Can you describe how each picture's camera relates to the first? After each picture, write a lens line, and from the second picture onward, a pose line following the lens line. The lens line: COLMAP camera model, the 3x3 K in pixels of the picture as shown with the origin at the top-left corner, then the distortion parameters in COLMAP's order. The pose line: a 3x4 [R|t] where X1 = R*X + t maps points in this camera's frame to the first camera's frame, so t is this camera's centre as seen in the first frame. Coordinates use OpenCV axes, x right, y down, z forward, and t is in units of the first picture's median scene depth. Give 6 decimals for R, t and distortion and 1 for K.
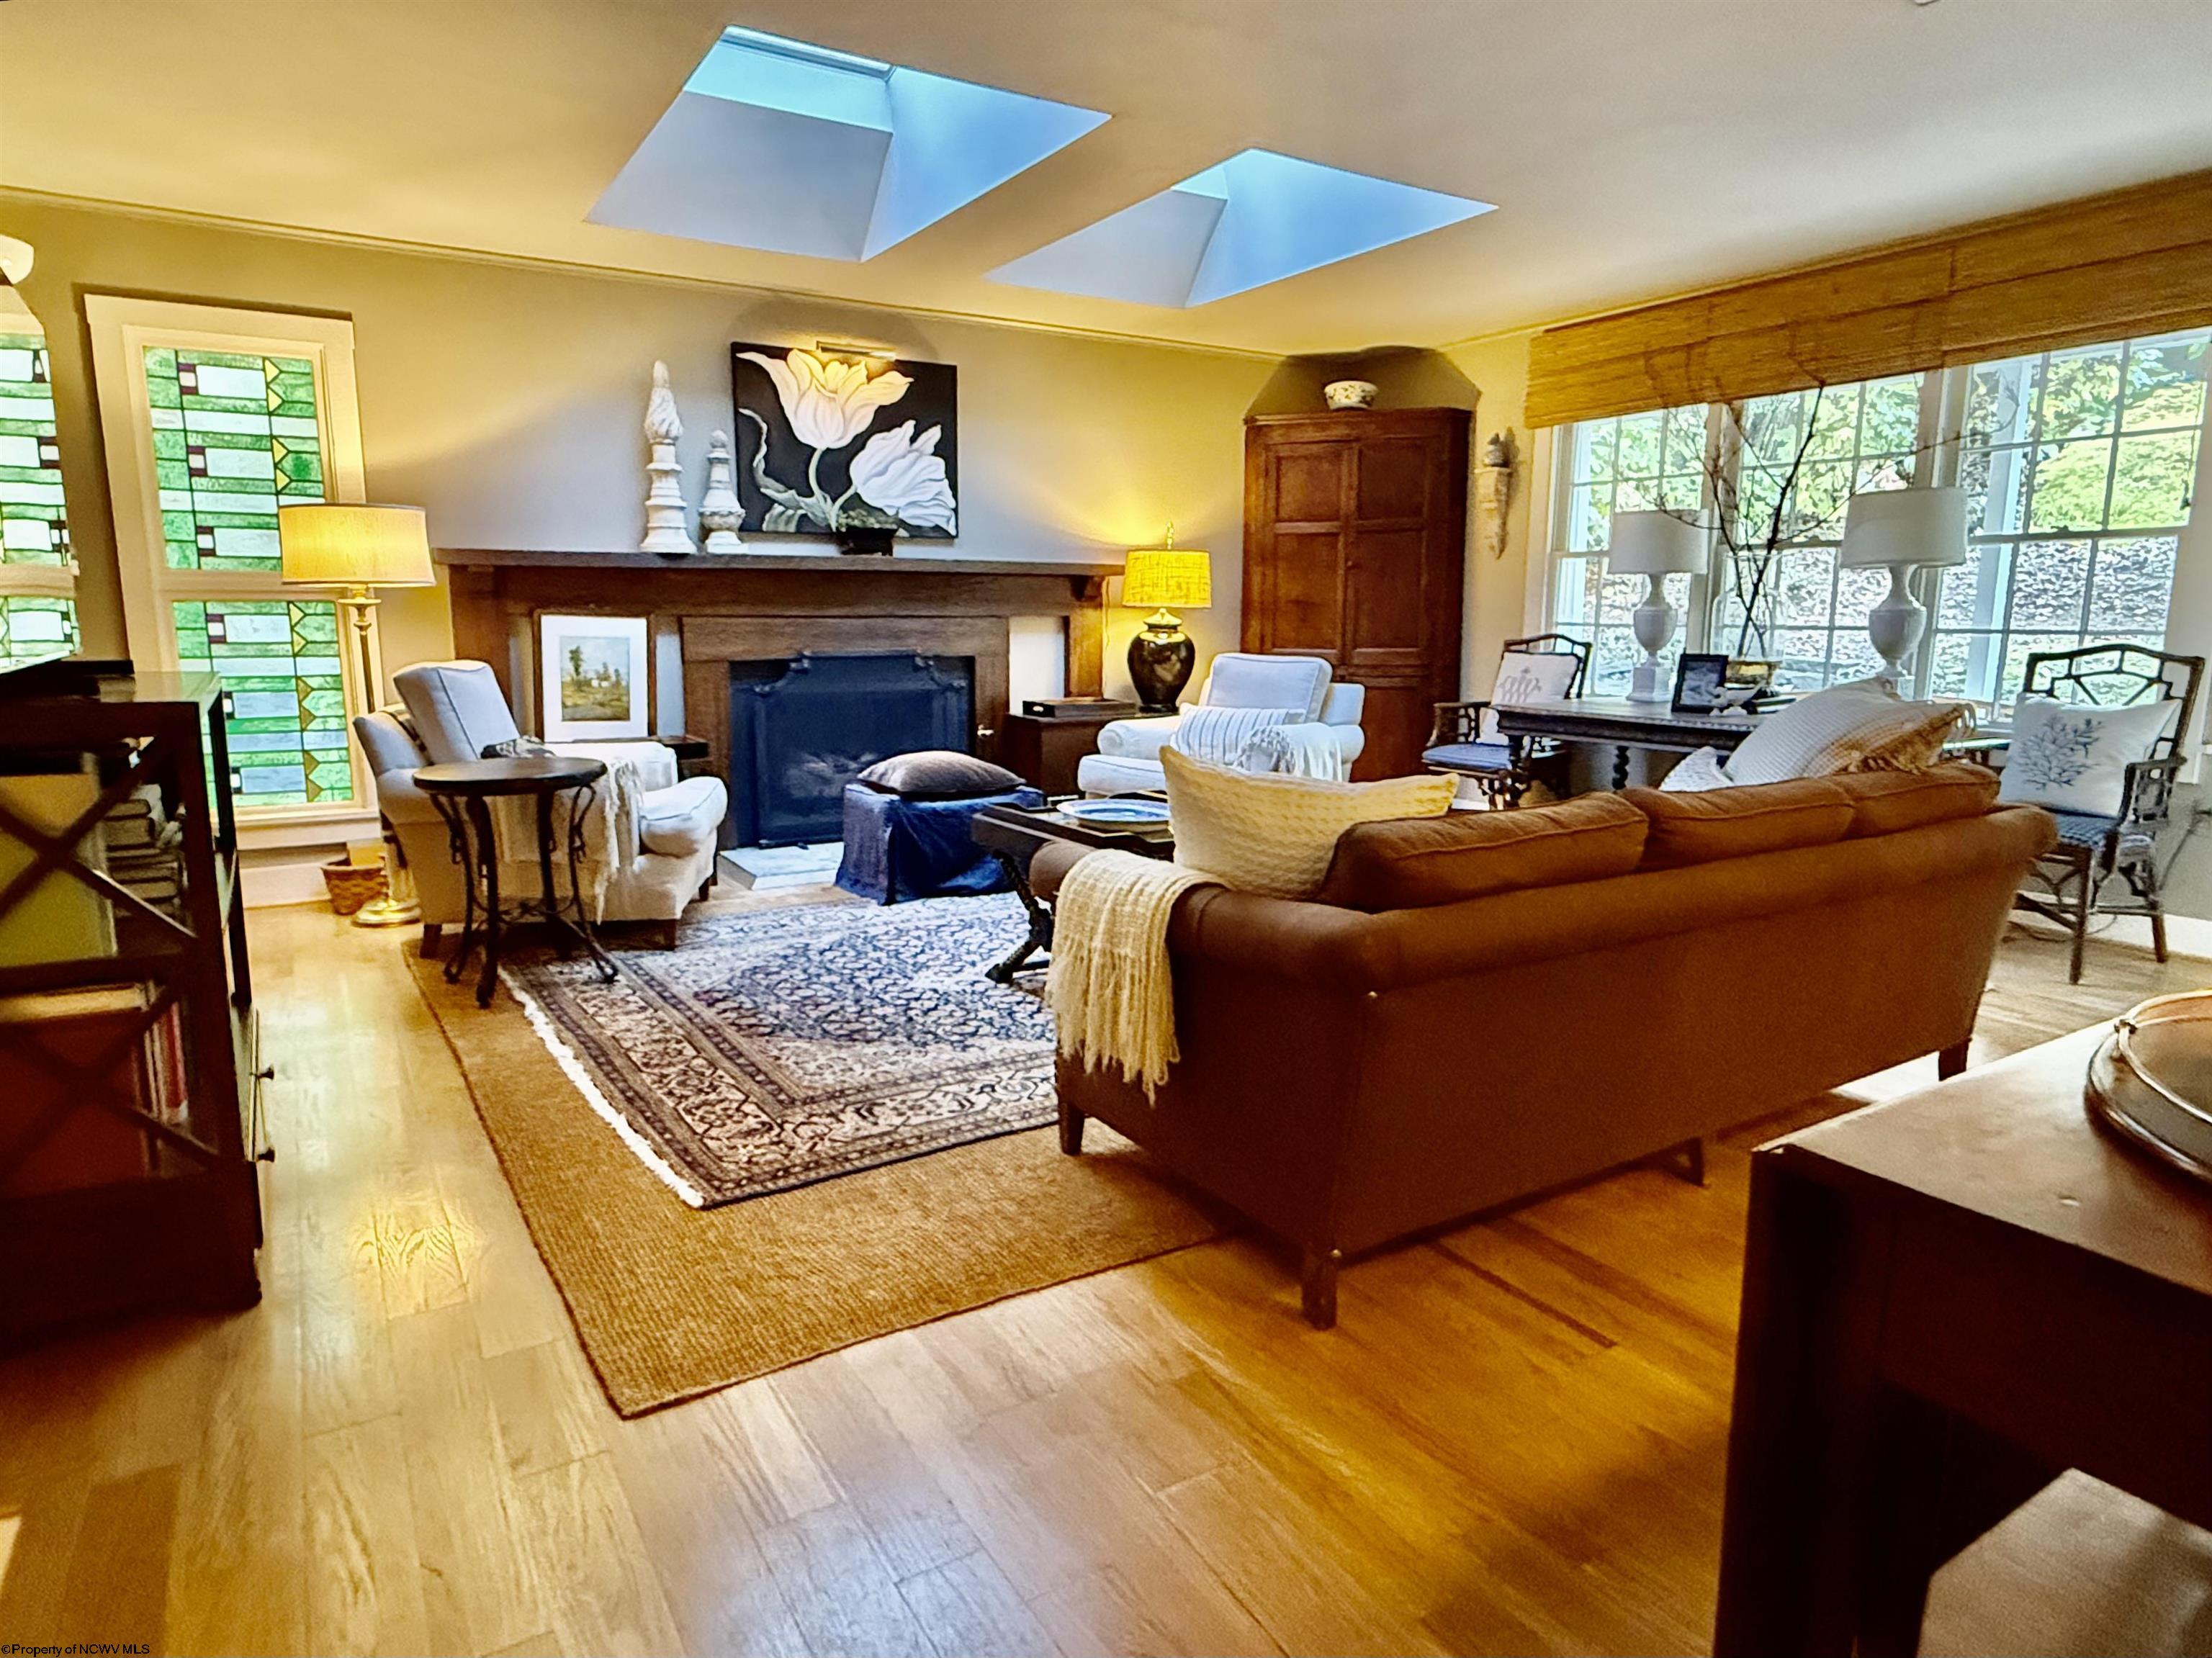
lens RADIAL K [[1309.7, 0, 1102.4], [0, 1309.7, 828.8], [0, 0, 1]] dist [0.002836, 0.000744]
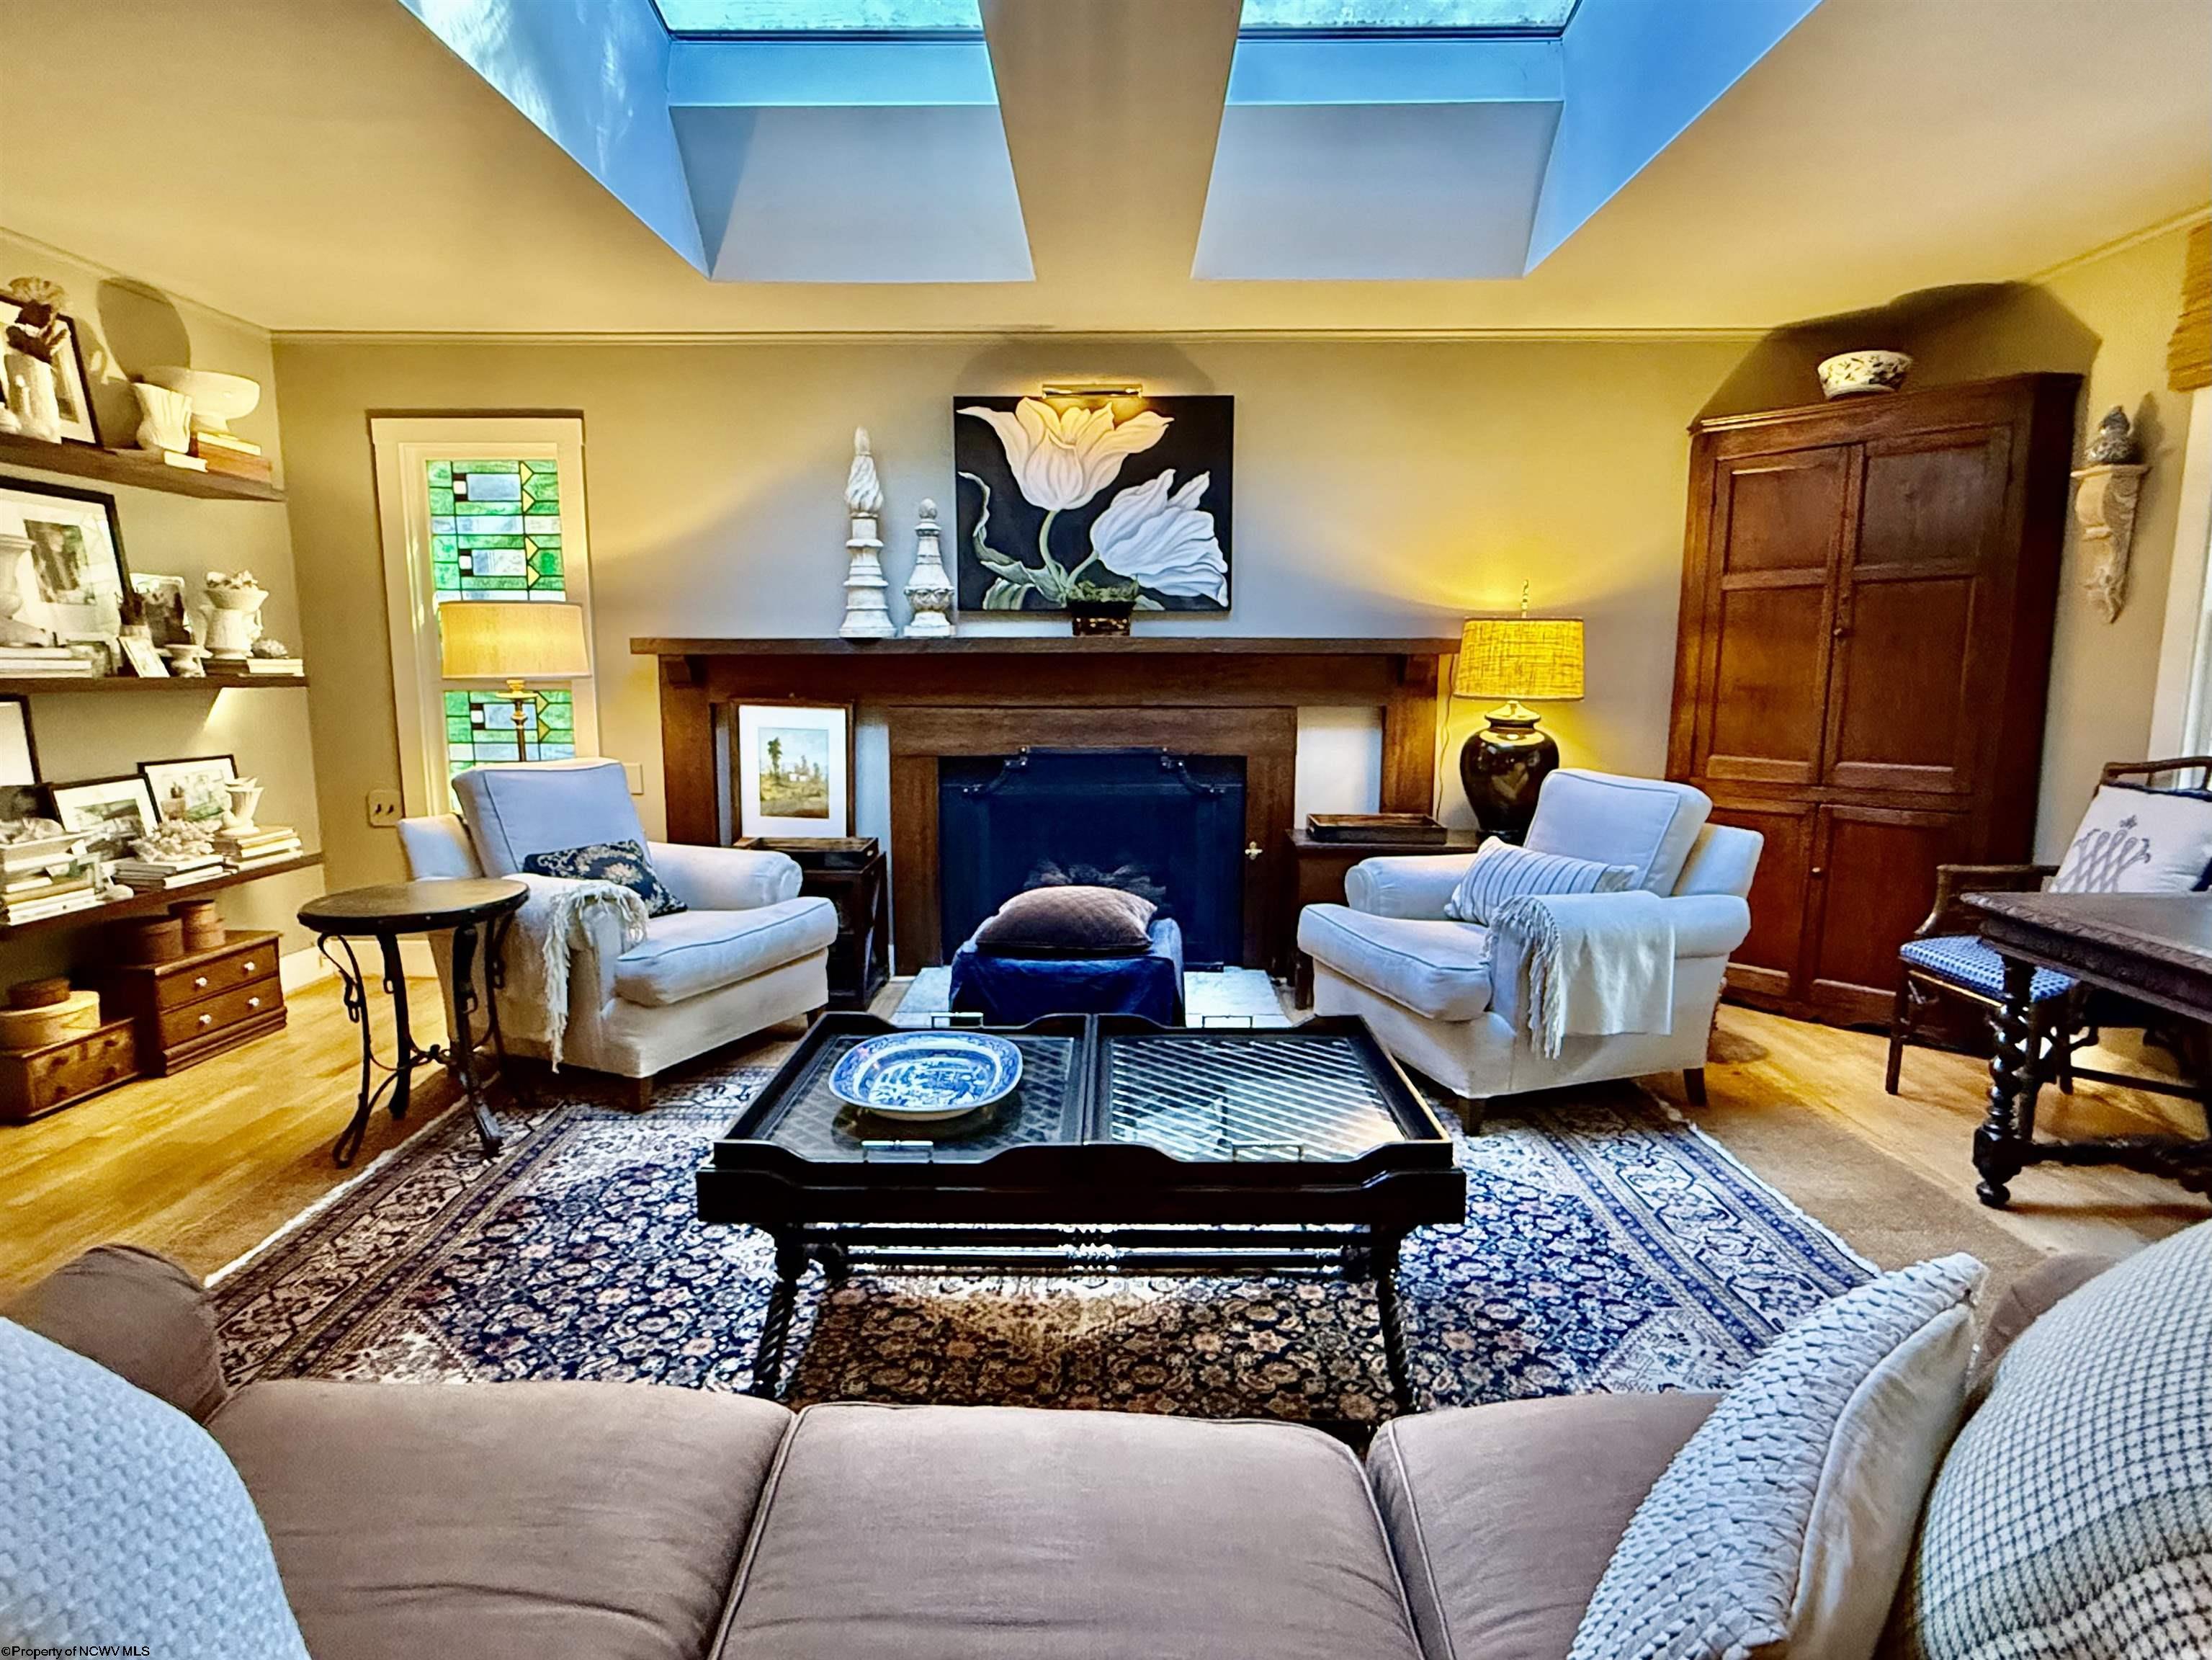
lens RADIAL K [[1217.4, 0, 1108.8], [0, 1217.4, 837.0], [0, 0, 1]] dist [0.001263, 0.001464]
pose [[0.848010, 0.075170, -0.524622, 0.243102], [-0.085707, 0.996311, 0.004218, -0.084749], [0.523004, 0.041387, 0.851325, 0.350199]]
